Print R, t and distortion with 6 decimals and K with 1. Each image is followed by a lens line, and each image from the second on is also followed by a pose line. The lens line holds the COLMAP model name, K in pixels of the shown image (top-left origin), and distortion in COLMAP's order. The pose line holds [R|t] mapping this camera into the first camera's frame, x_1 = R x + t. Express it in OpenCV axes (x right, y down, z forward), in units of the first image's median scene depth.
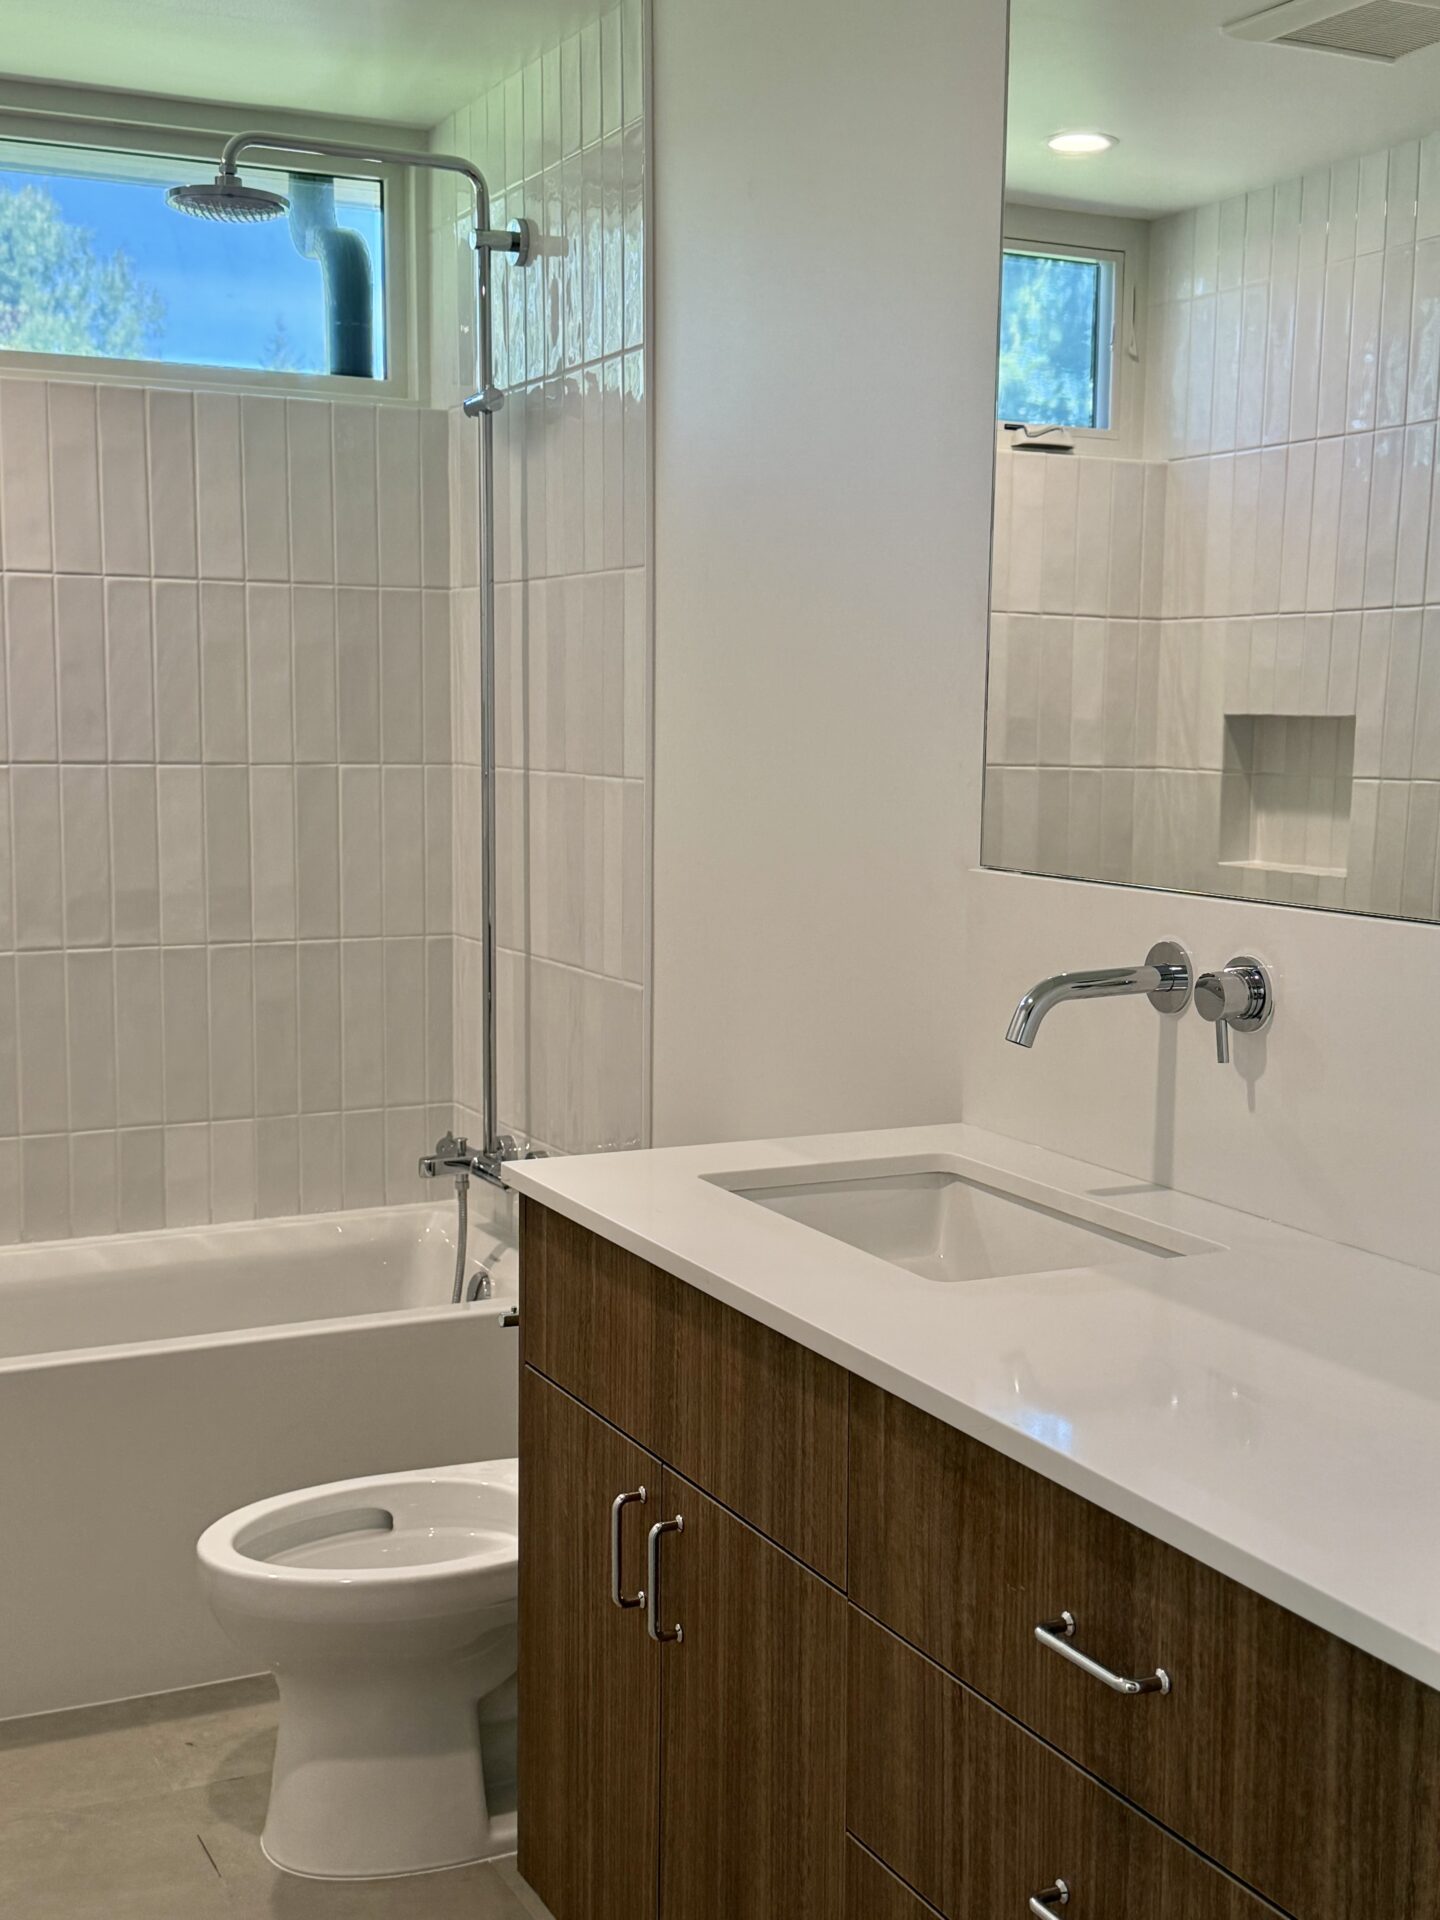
lens RADIAL K [[2266.0, 0, 710.5], [0, 2266.0, 951.2], [0, 0, 1]] dist [0.236095, -0.563881]
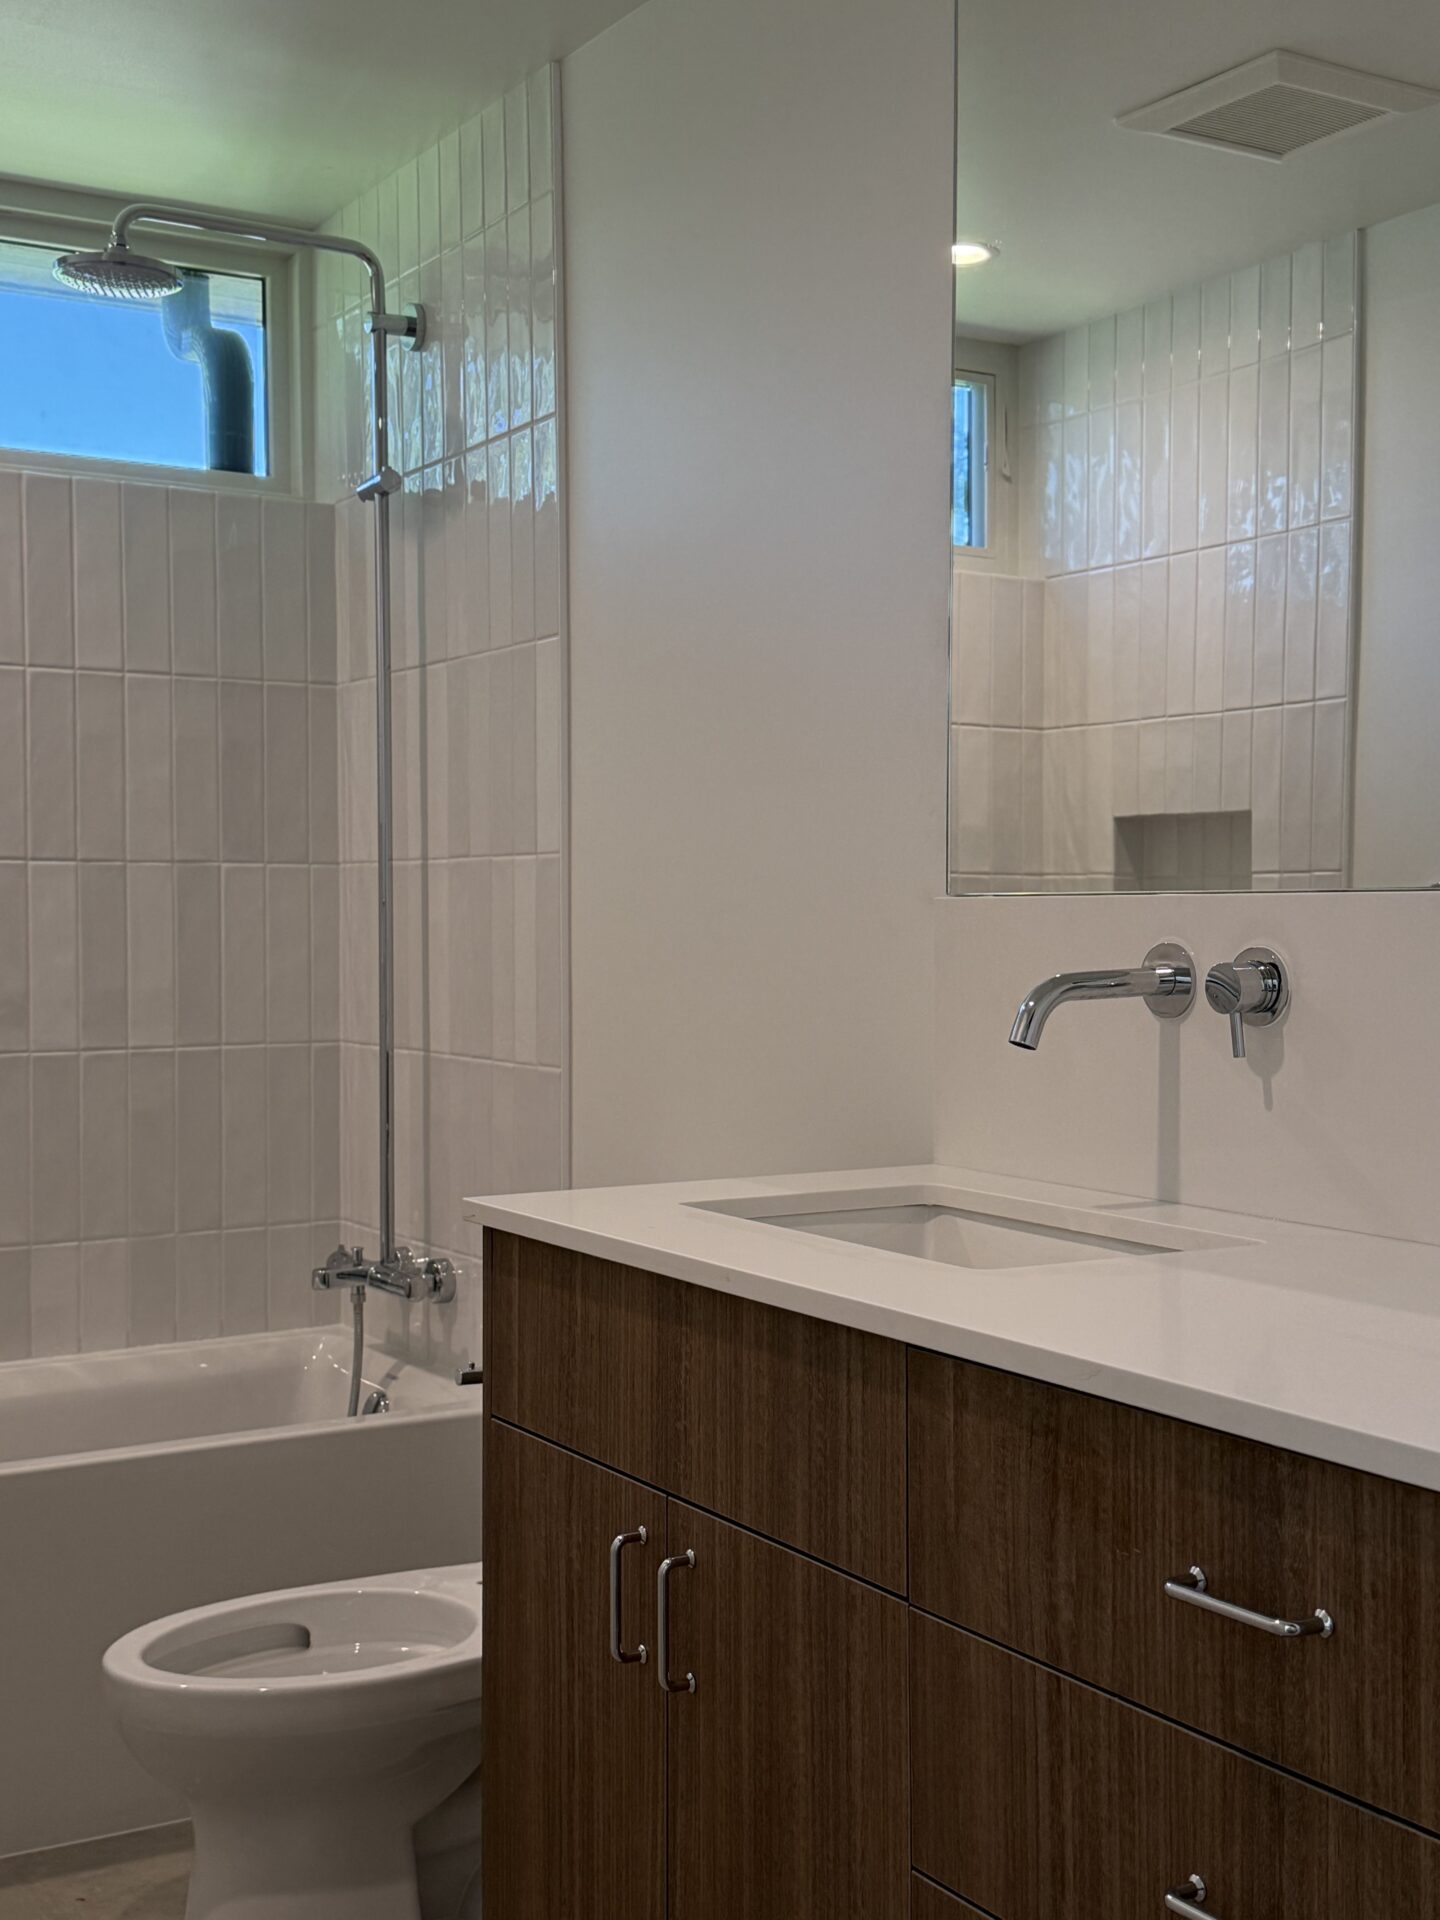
lens RADIAL K [[2266.0, 0, 710.5], [0, 2266.0, 951.2], [0, 0, 1]] dist [0.236095, -0.563881]
pose [[0.996411, -0.011218, 0.083897, -0.060455], [0.018727, 0.995832, -0.089258, 0.068491], [-0.082546, 0.090509, 0.992469, 0.052426]]
